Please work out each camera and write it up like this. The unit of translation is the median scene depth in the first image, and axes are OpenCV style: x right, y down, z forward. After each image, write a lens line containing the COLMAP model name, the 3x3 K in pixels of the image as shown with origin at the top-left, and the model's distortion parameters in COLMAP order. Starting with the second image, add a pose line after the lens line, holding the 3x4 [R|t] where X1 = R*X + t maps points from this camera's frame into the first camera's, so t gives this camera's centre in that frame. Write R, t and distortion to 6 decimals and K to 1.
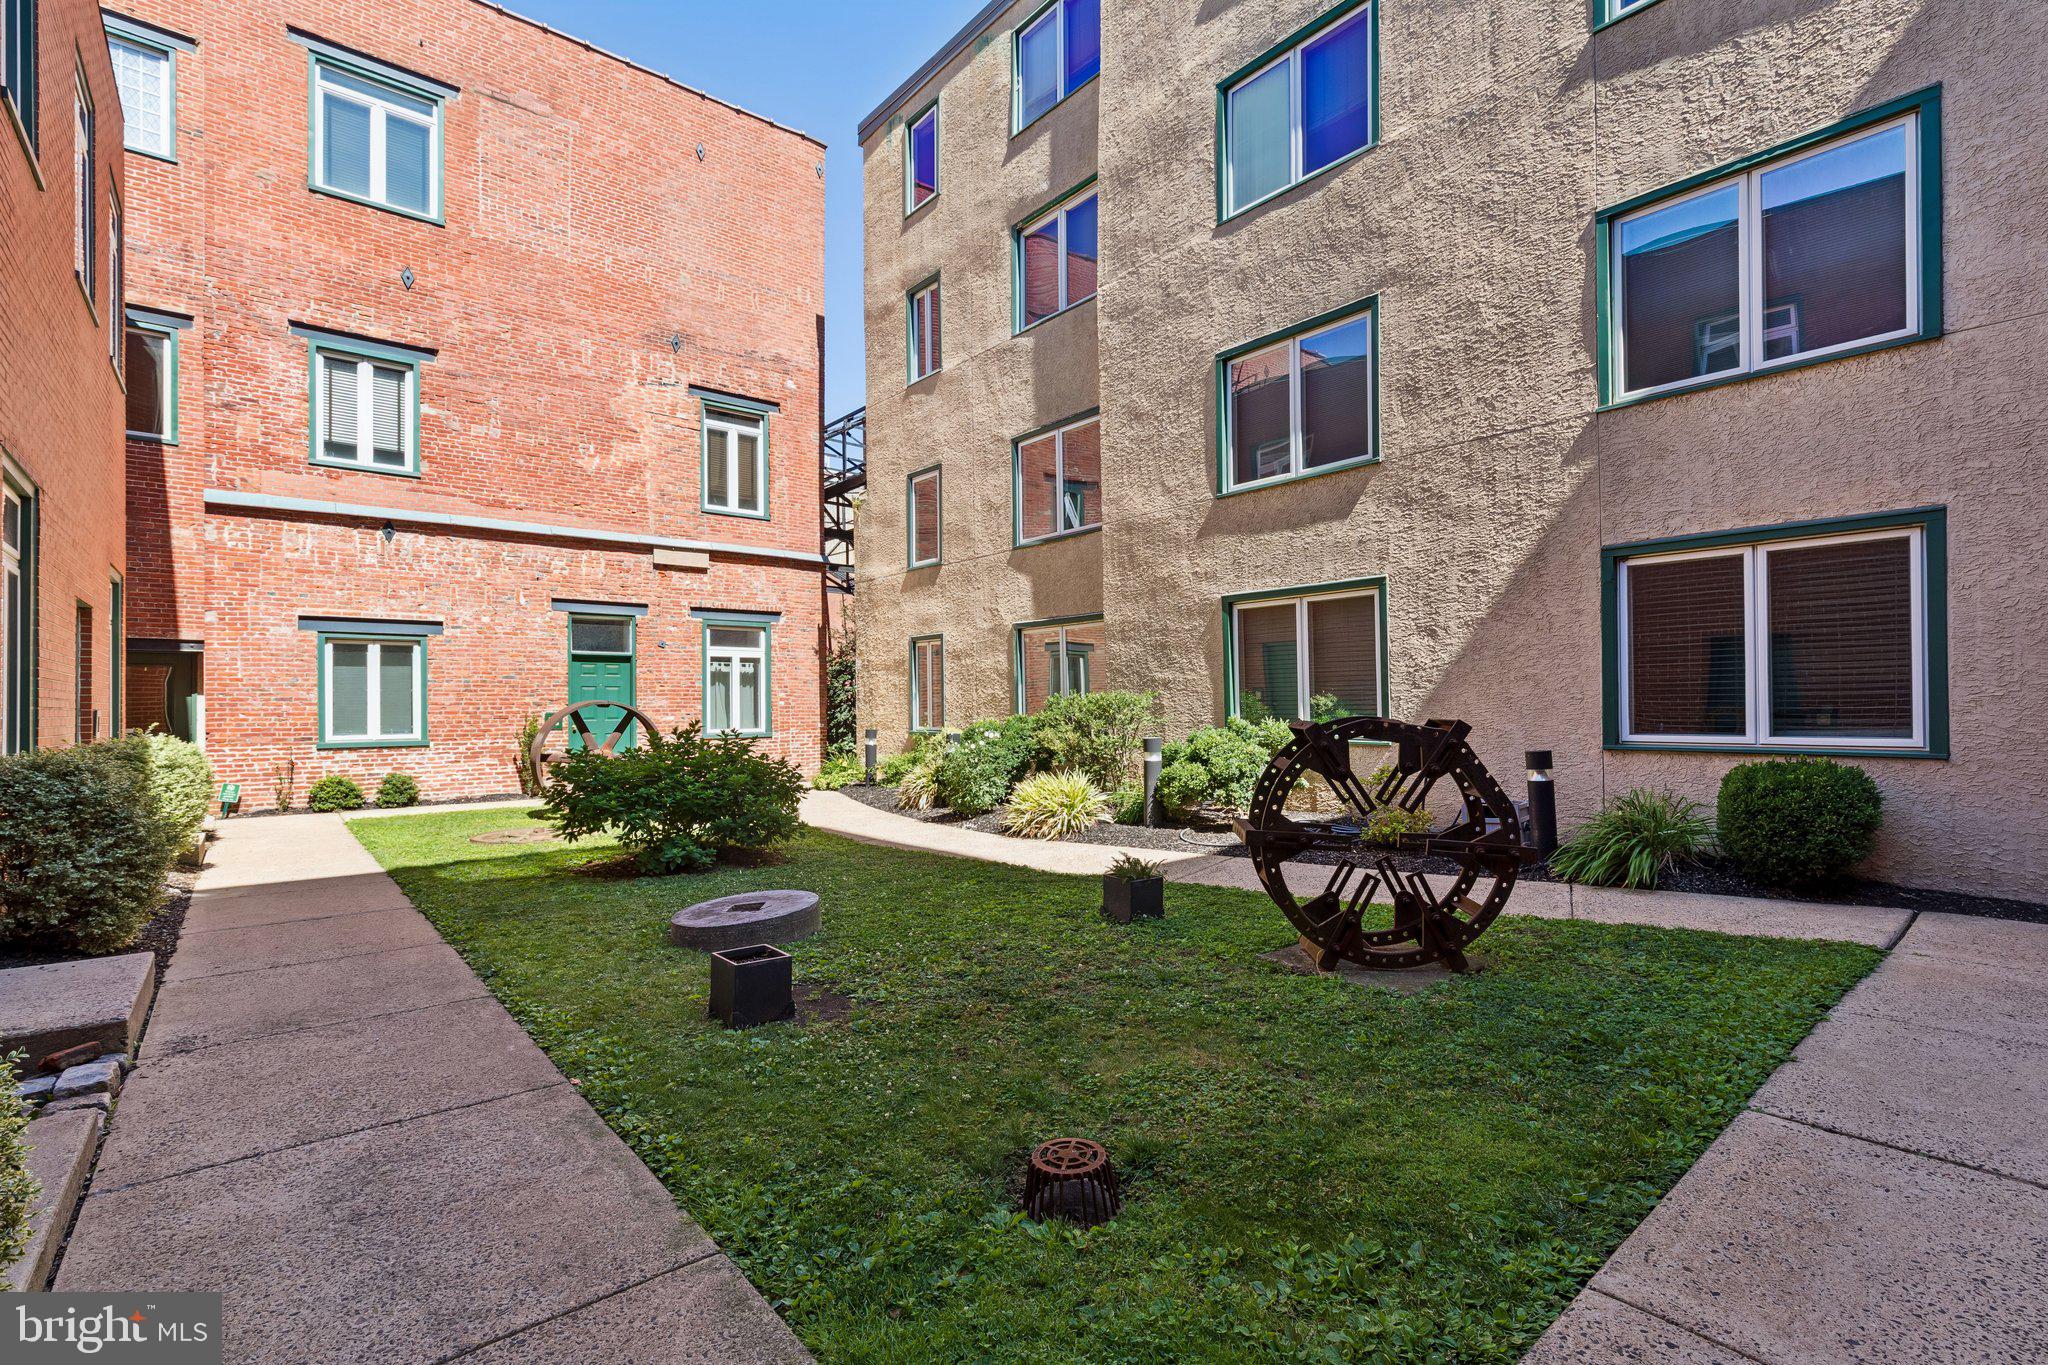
lens RADIAL K [[926.9, 0, 1024.1], [0, 926.9, 711.0], [0, 0, 1]] dist [0.000158, -0.000164]
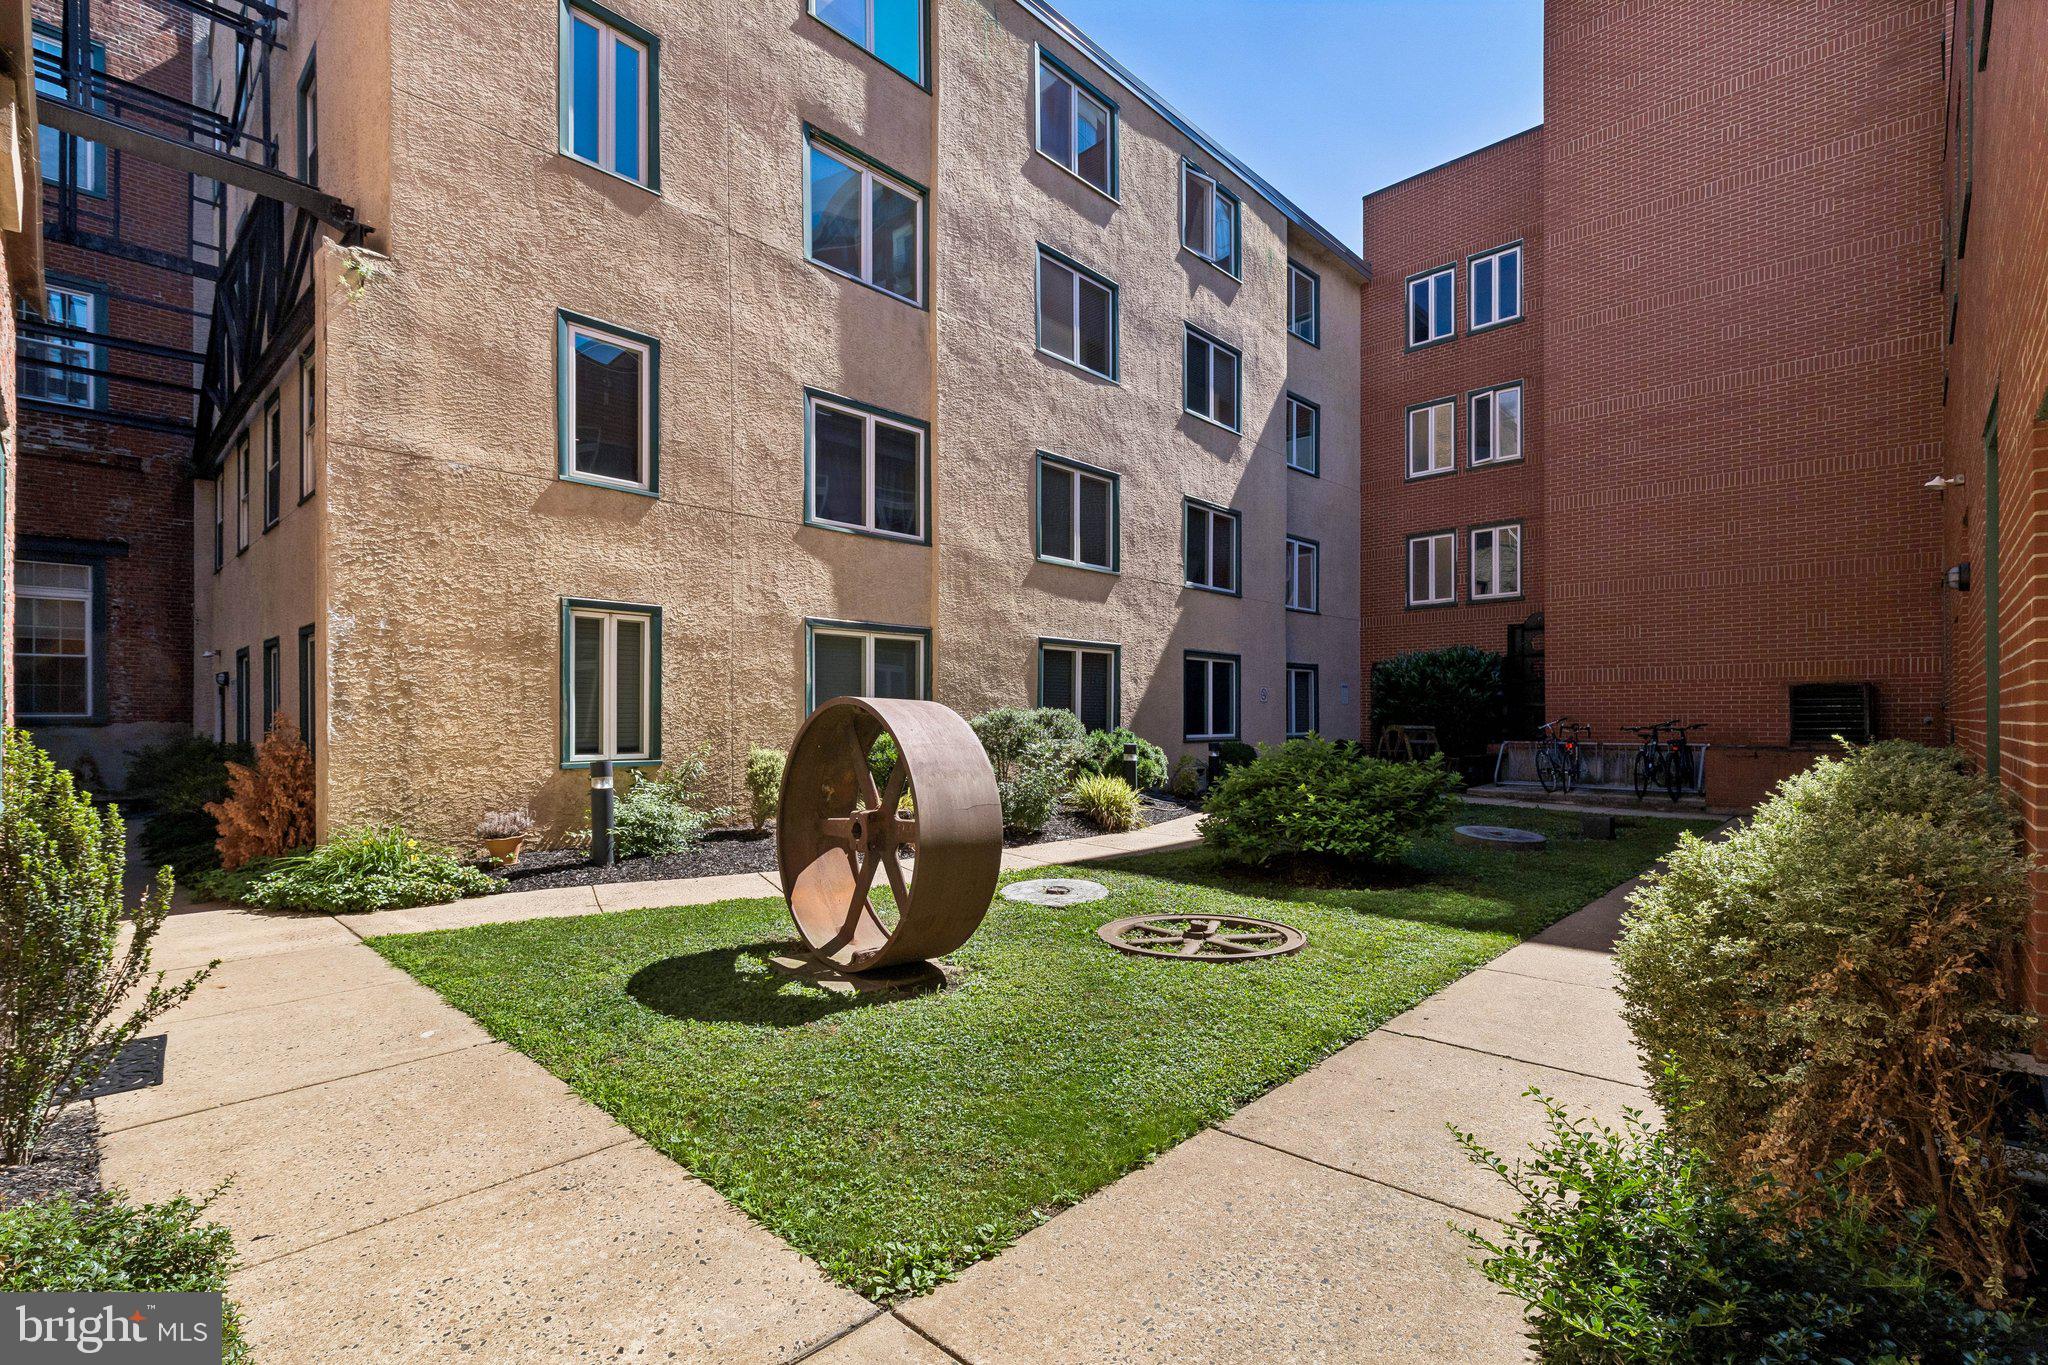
lens RADIAL K [[926.9, 0, 1024.1], [0, 926.9, 711.0], [0, 0, 1]] dist [0.000158, -0.000164]
pose [[-0.119684, 0.007268, 0.992785, -0.978539], [-0.002291, 0.999969, -0.007597, -0.009154], [-0.992809, -0.003184, -0.119664, 1.070851]]
